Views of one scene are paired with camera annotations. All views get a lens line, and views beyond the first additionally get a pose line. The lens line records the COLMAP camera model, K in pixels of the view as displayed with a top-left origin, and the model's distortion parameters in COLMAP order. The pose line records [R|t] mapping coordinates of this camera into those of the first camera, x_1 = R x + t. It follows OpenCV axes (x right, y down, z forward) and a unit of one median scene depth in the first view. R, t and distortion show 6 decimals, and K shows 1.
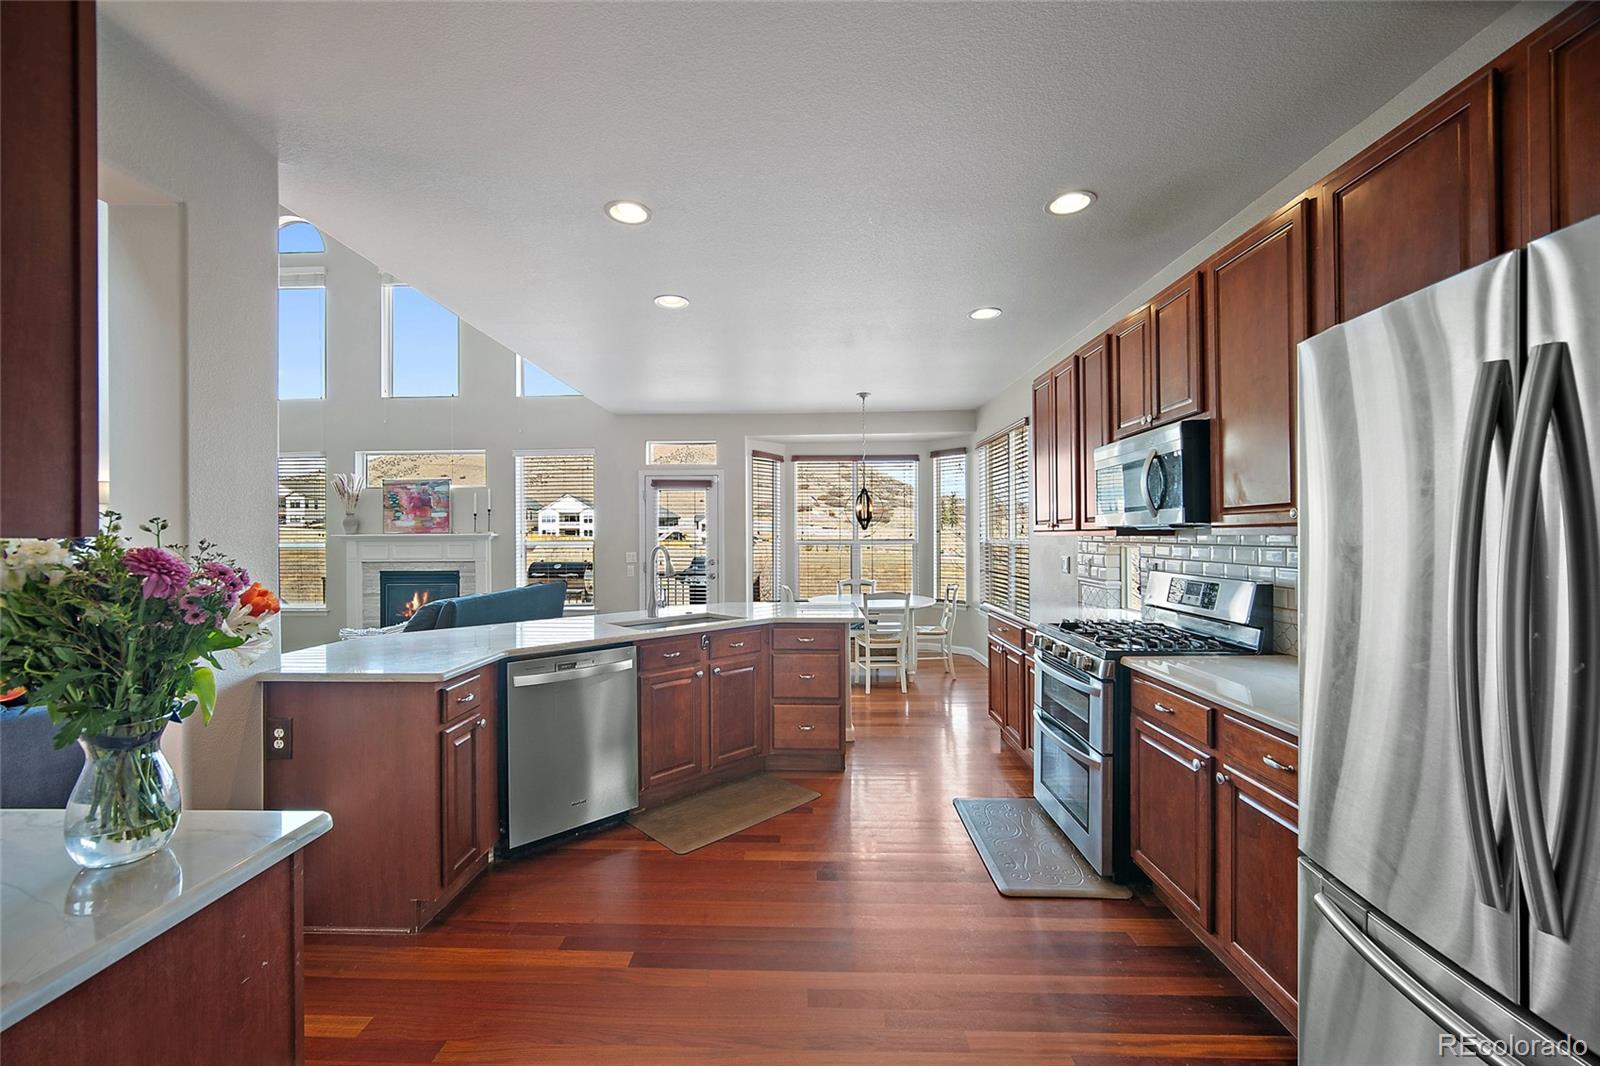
lens RADIAL K [[636.5, 0, 779.9], [0, 636.5, 534.4], [0, 0, 1]] dist [0.000127, -0.000148]
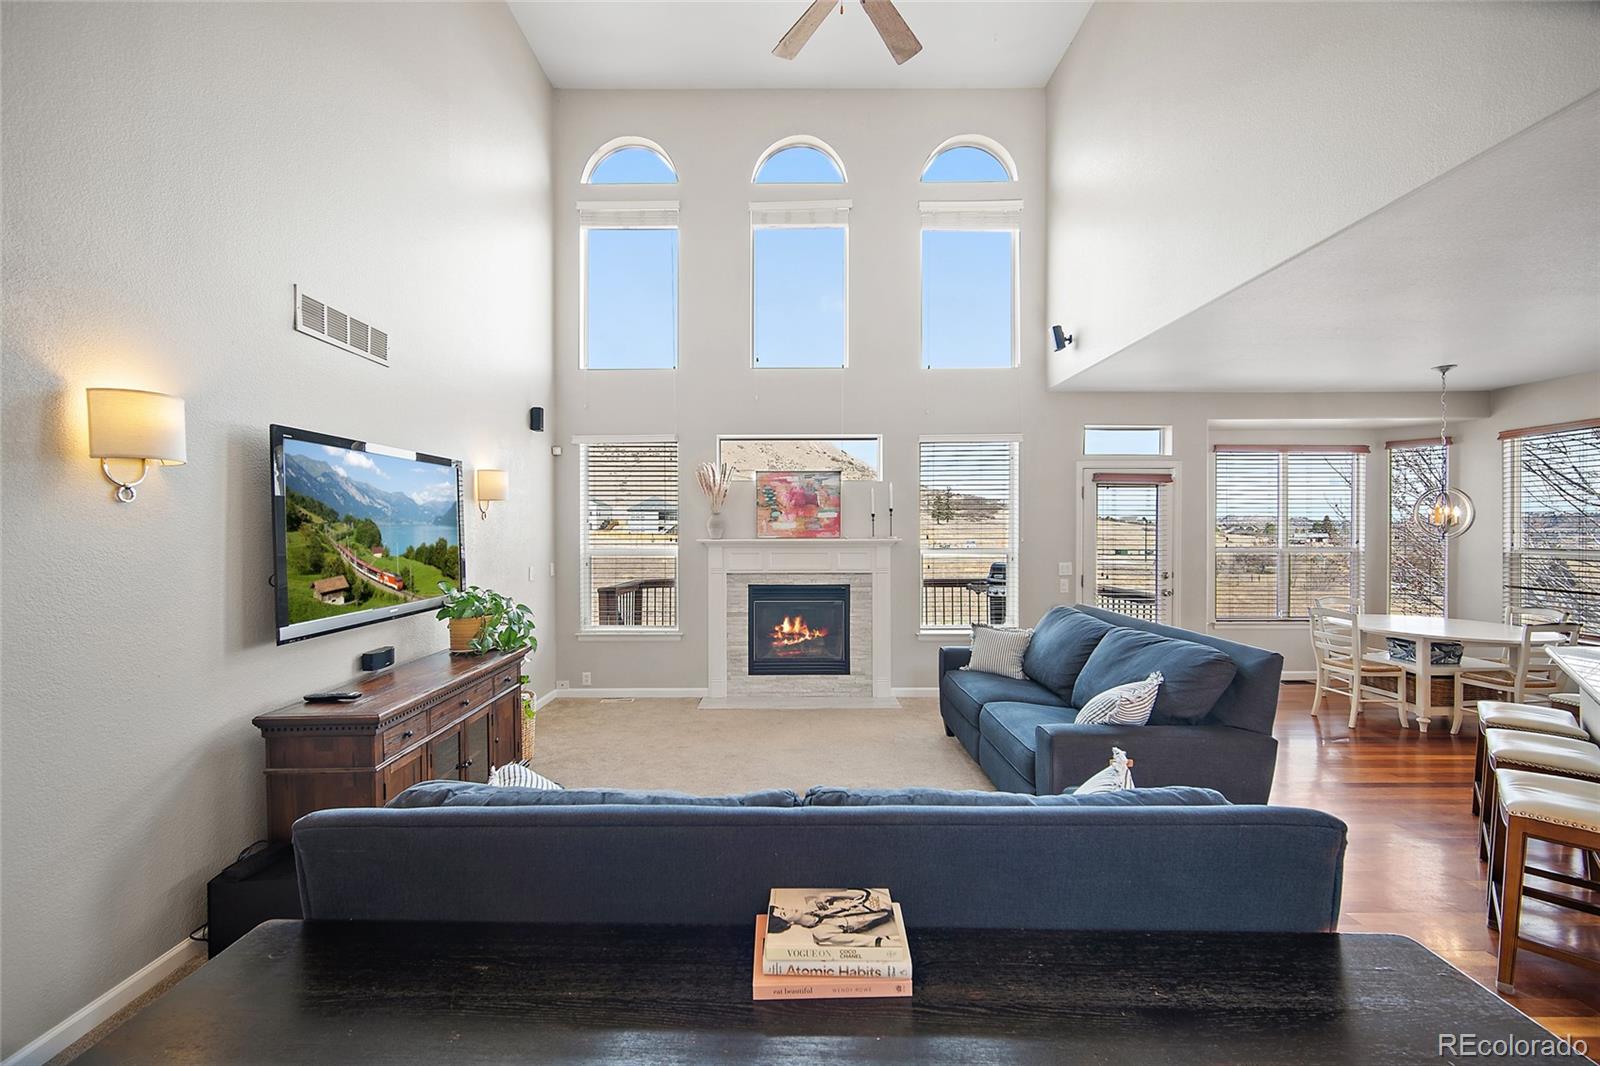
lens RADIAL K [[636.5, 0, 792.6], [0, 636.5, 535.0], [0, 0, 1]] dist [0.000127, -0.000148]
pose [[0.999503, 0.004844, 0.031149, -0.603231], [-0.005154, 0.999938, 0.009892, -0.013468], [-0.031100, -0.010048, 0.999466, 0.199588]]
